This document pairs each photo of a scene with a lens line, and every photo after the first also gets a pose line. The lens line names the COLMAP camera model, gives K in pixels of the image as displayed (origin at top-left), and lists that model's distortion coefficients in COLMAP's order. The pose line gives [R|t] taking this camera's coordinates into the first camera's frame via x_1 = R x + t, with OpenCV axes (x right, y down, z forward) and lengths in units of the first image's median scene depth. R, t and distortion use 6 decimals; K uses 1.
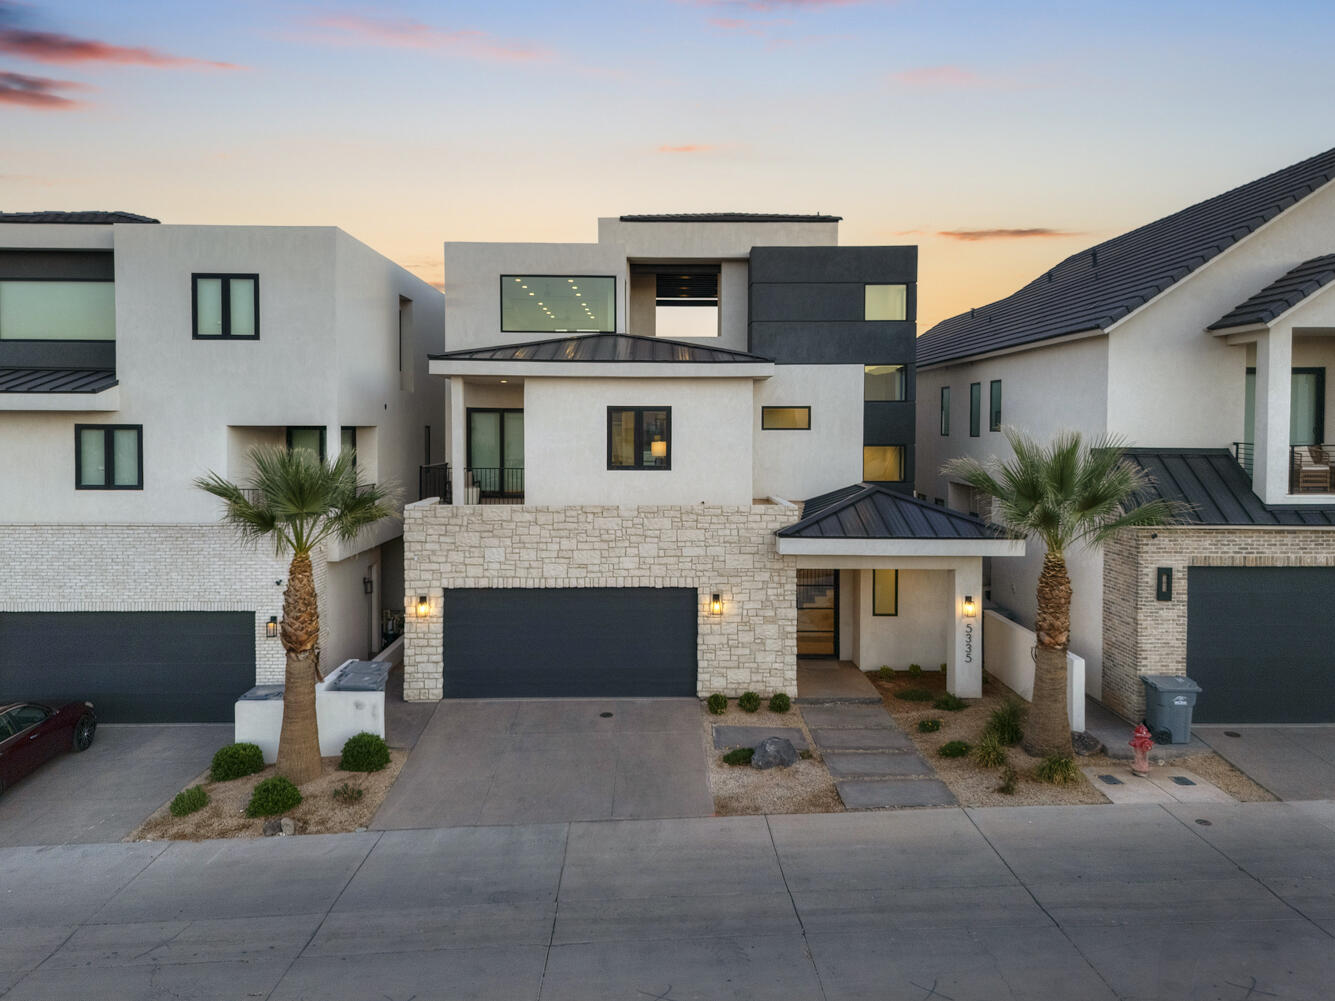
lens RADIAL K [[1077.5, 0, 654.4], [0, 1077.5, 498.8], [0, 0, 1]] dist [0.035745, 0.001560]
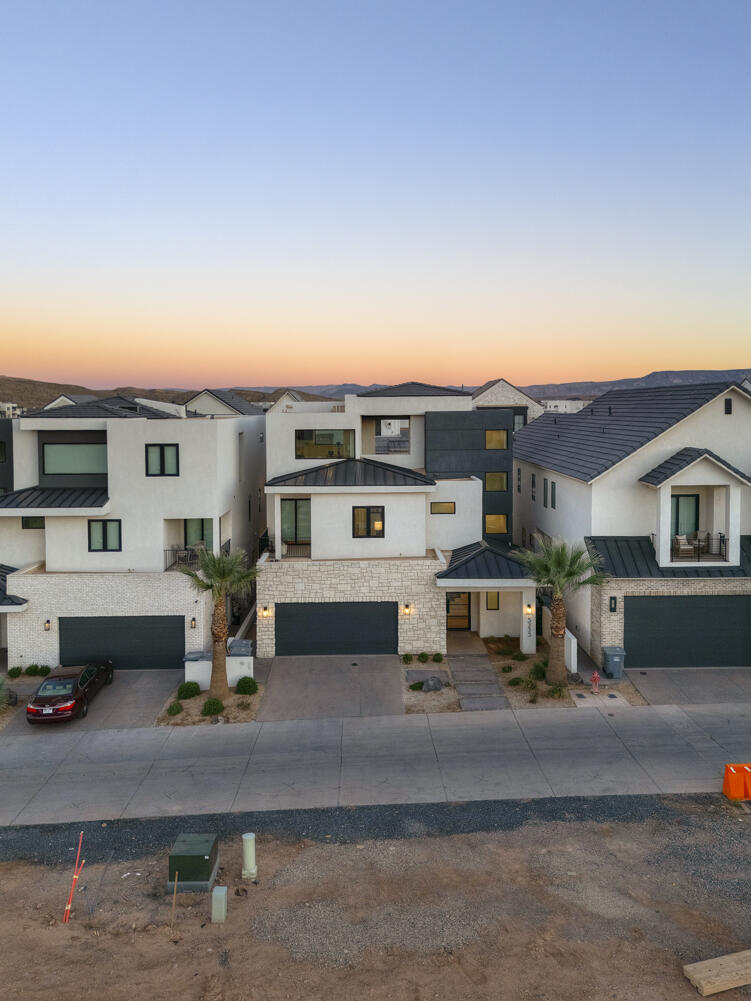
lens RADIAL K [[738.3, 0, 375.5], [0, 738.3, 500.5], [0, 0, 1]] dist [0.061896, -0.044543]
pose [[0.999965, -0.006636, 0.005123, -0.009772], [0.006541, 0.999808, 0.018477, -0.149855], [-0.005244, -0.018443, 0.999816, -0.449088]]
